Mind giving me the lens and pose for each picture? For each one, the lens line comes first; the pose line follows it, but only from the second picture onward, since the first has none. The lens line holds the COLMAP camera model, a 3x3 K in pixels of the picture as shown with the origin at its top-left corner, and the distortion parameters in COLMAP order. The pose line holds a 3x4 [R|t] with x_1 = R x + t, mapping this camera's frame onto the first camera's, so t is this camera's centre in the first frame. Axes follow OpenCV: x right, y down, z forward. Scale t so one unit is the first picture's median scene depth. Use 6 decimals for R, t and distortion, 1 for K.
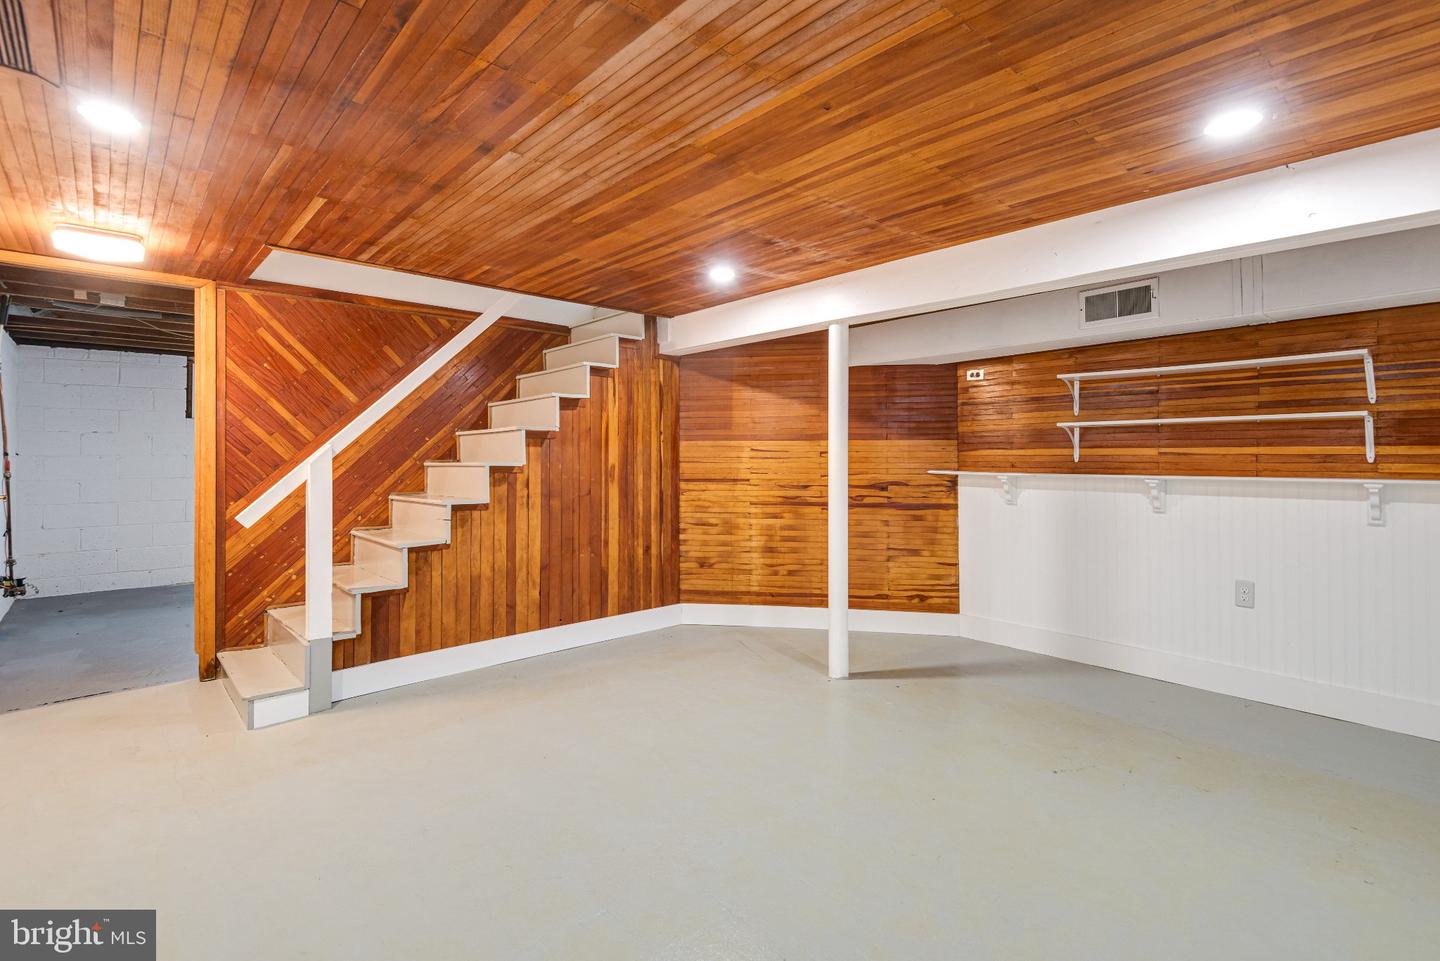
lens RADIAL K [[663.2, 0, 719.8], [0, 663.2, 455.8], [0, 0, 1]] dist [0.009310, 0.000687]
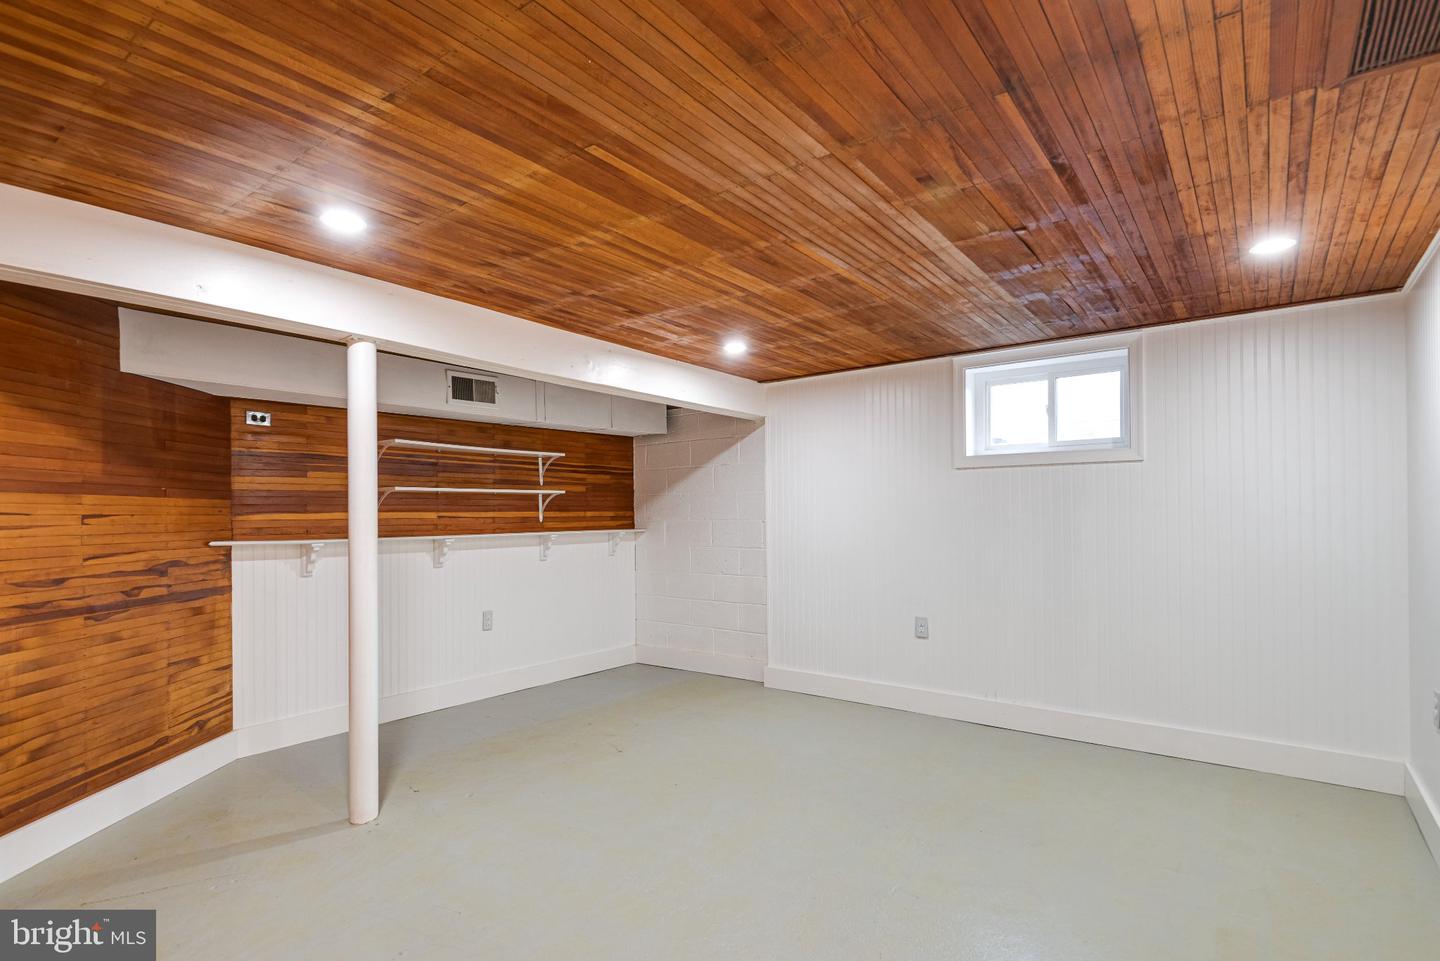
lens RADIAL K [[708.6, 0, 719.9], [0, 708.6, 512.5], [0, 0, 1]] dist [0.016778, -0.001146]
pose [[-0.176103, 0.006281, 0.984352, -0.570332], [0.010120, 0.999938, -0.004569, -0.000459], [-0.984320, 0.009157, -0.176156, 0.631897]]
